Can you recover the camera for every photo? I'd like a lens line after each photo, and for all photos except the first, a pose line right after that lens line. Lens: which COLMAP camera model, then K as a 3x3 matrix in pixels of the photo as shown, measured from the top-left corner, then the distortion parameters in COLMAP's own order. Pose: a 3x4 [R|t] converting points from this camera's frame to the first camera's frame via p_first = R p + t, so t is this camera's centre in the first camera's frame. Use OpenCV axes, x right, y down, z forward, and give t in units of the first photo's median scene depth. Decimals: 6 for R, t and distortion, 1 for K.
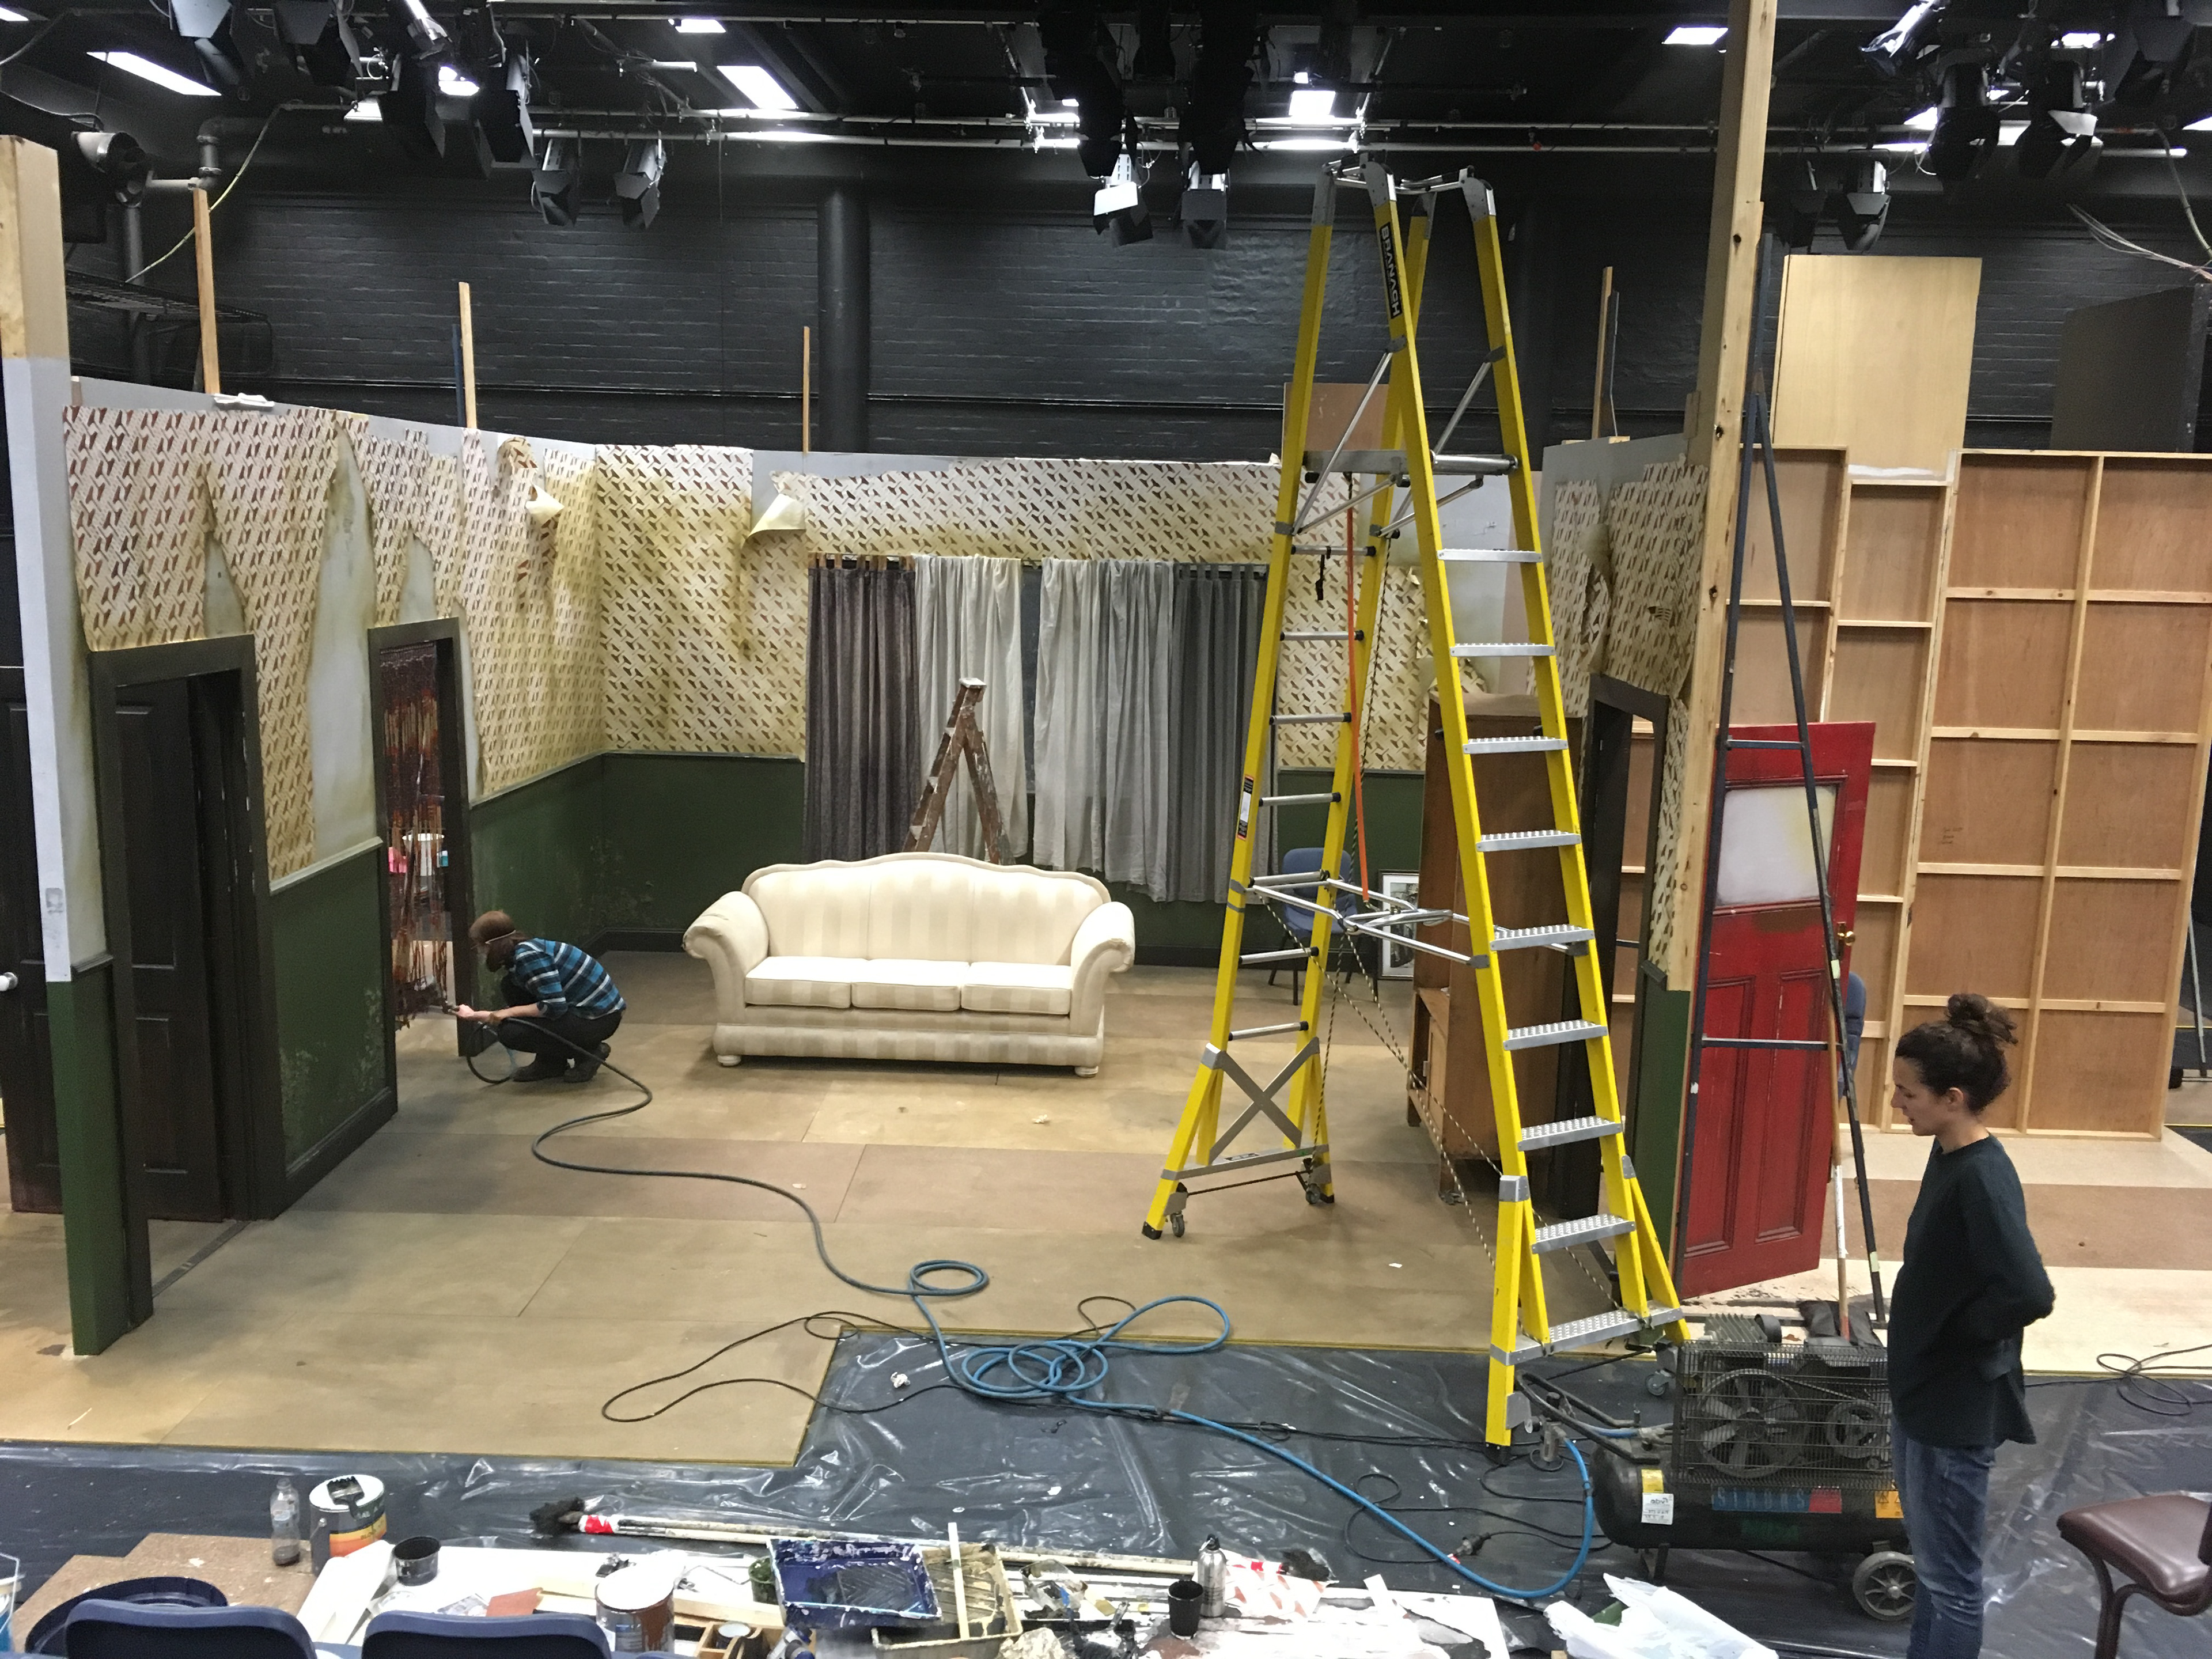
lens RADIAL K [[1882.7, 0, 1117.2], [0, 1882.7, 825.4], [0, 0, 1]] dist [0.084344, 0.026879]
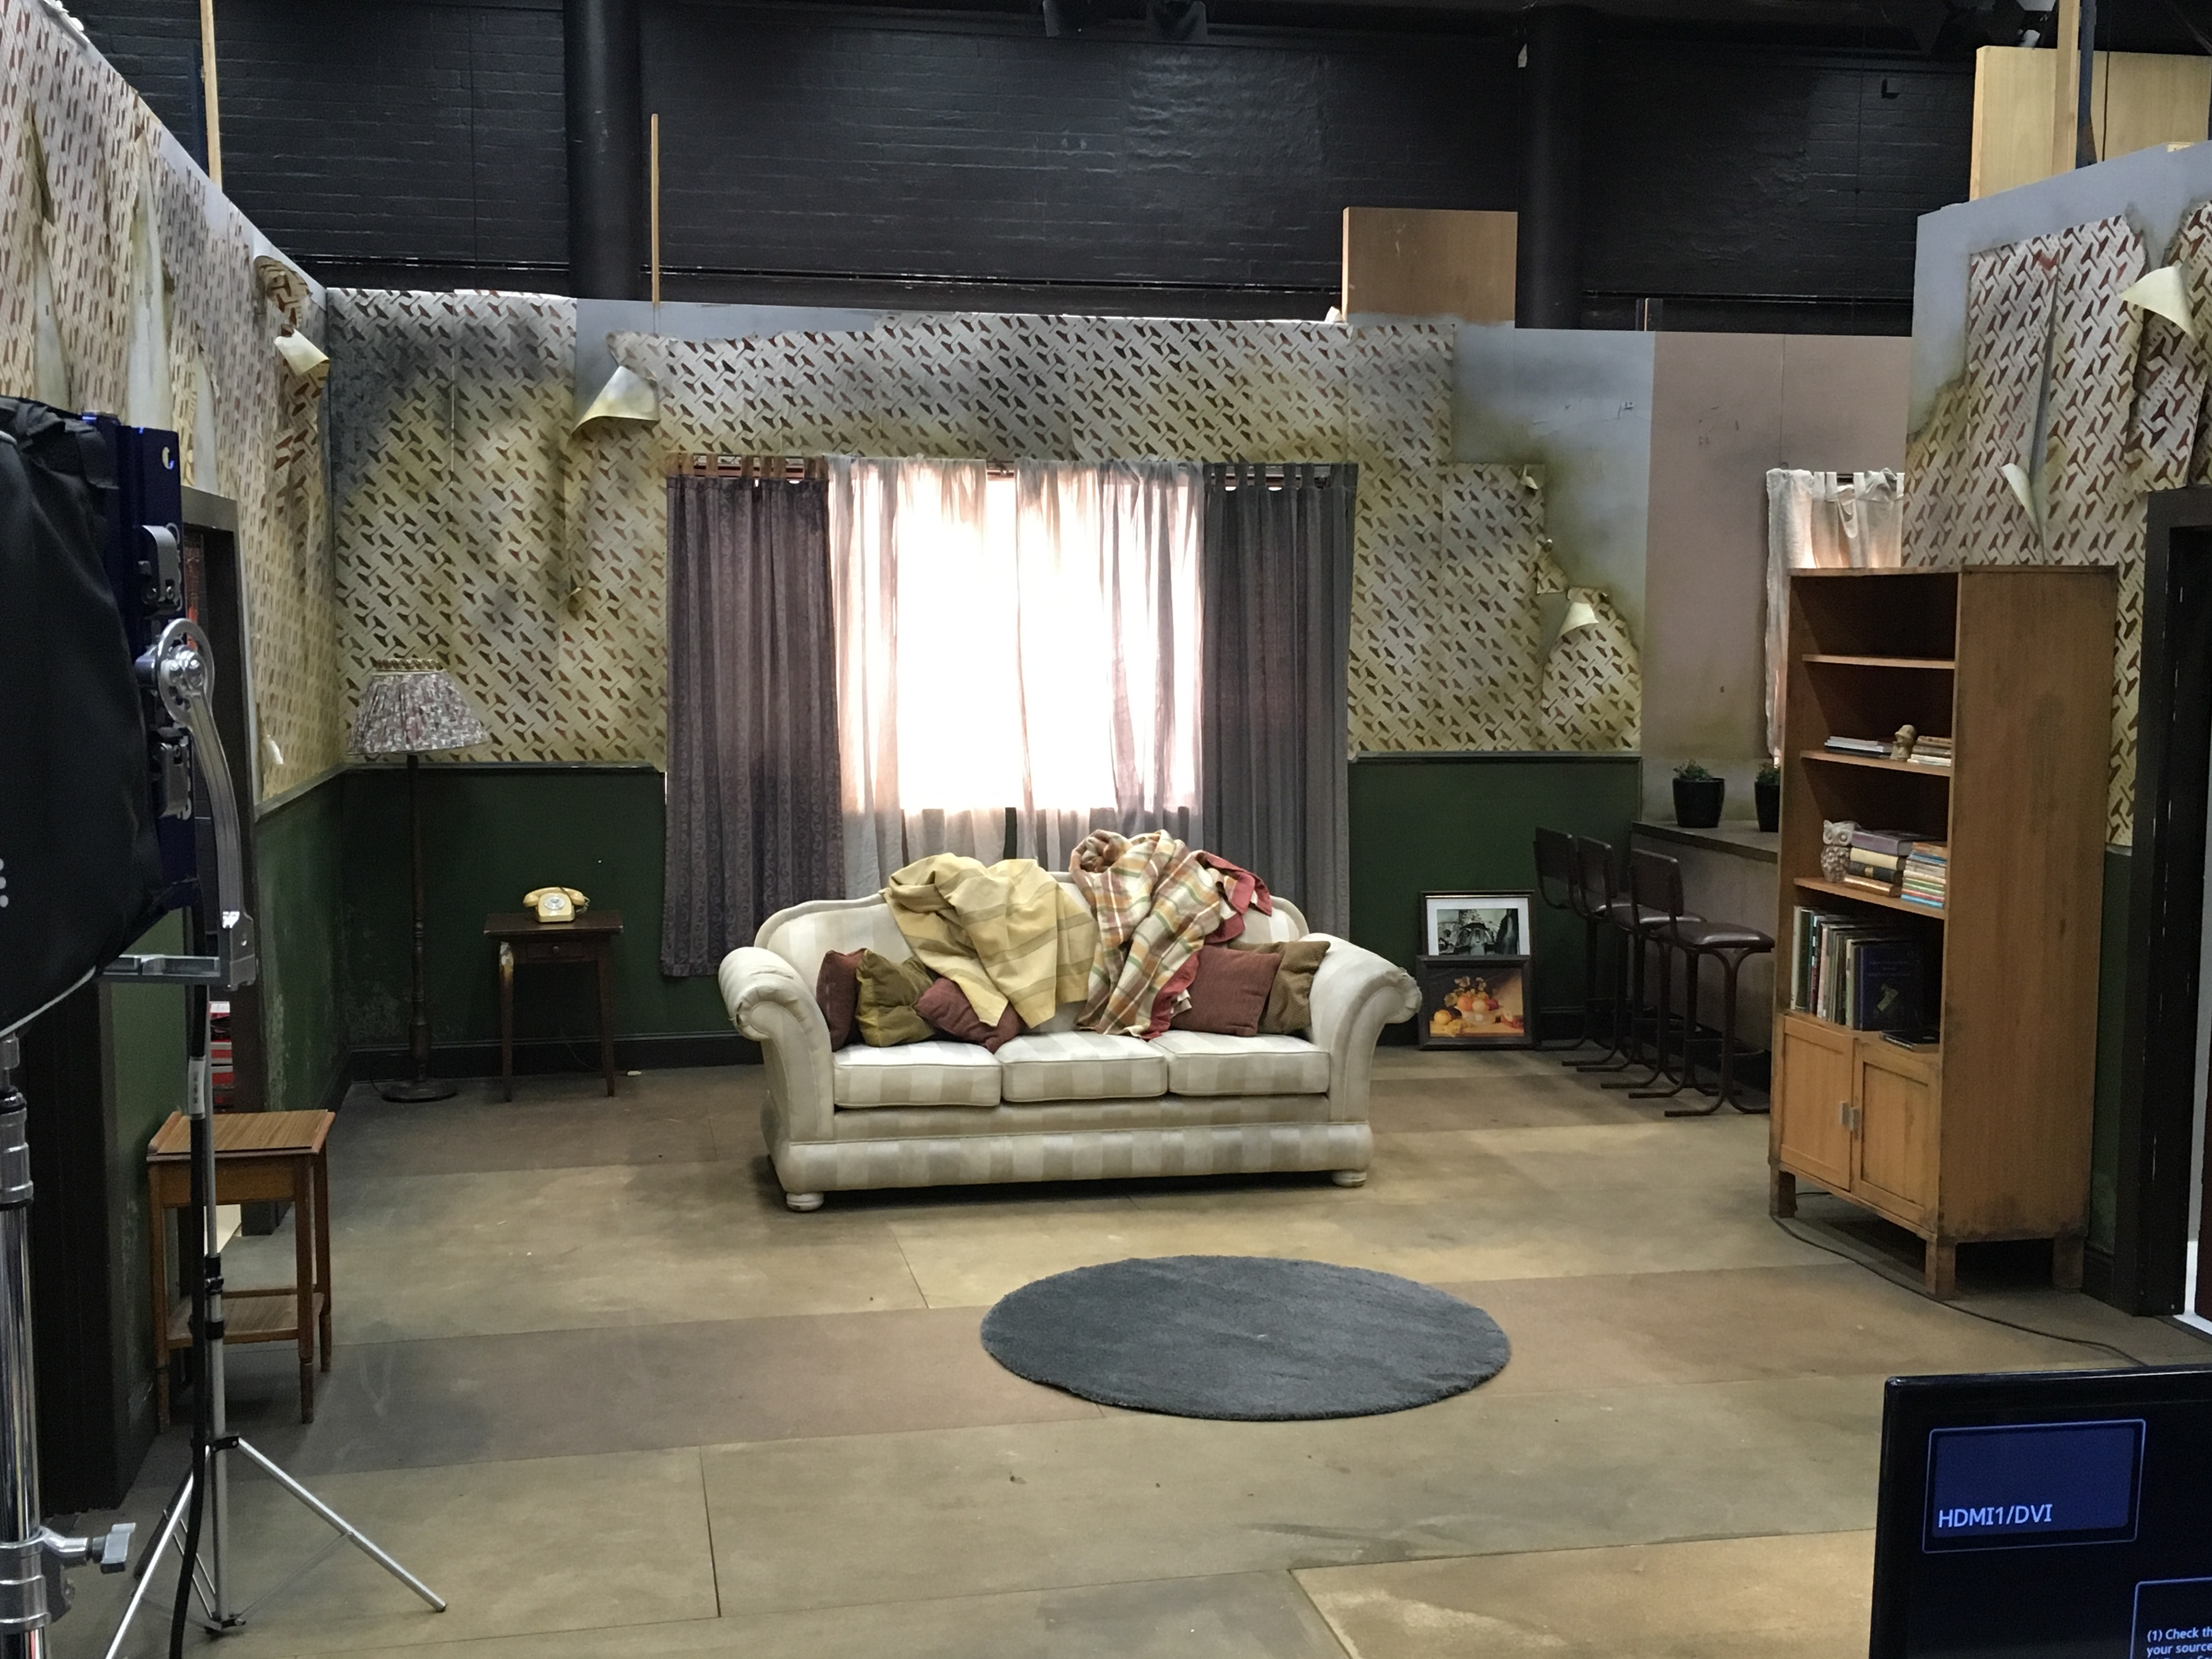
lens RADIAL K [[2362.2, 0, 1120.7], [0, 2362.2, 835.0], [0, 0, 1]] dist [0.078868, 0.000000]
pose [[0.976014, -0.042491, 0.213520, -0.190915], [0.055427, 0.996949, -0.054961, 0.043318], [-0.210533, 0.065477, 0.975391, 0.164916]]
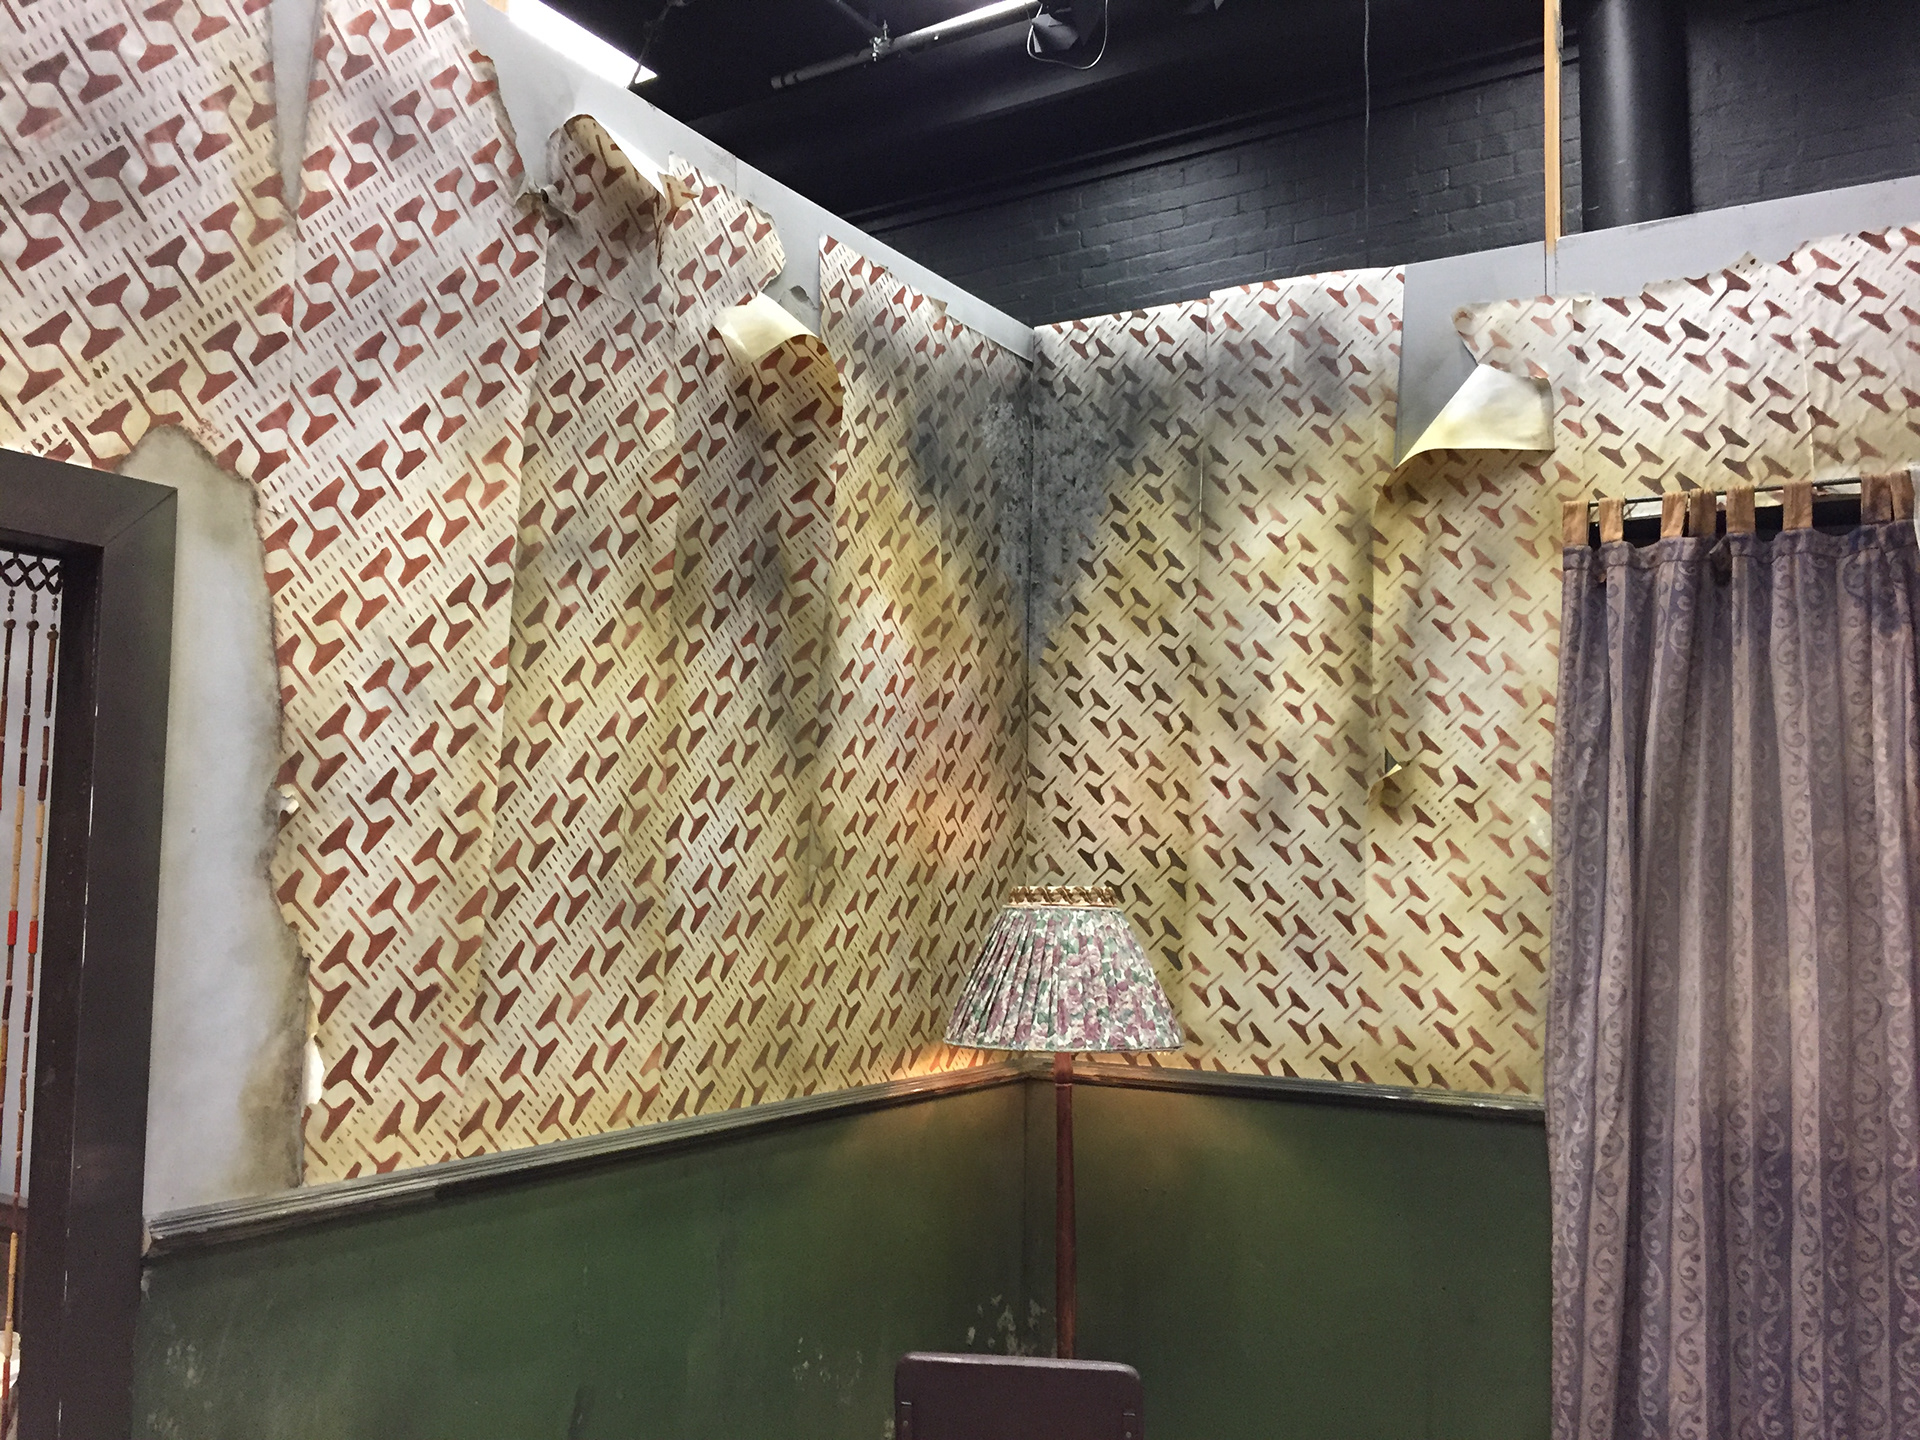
lens RADIAL K [[1646.2, 0, 939.2], [0, 1646.2, 709.2], [0, 0, 1]] dist [0.057023, -0.064735]
pose [[0.867362, -0.065841, -0.493303, -0.114838], [-0.068406, 0.966030, -0.249211, -0.023946], [0.492954, 0.249901, 0.833394, 0.696885]]
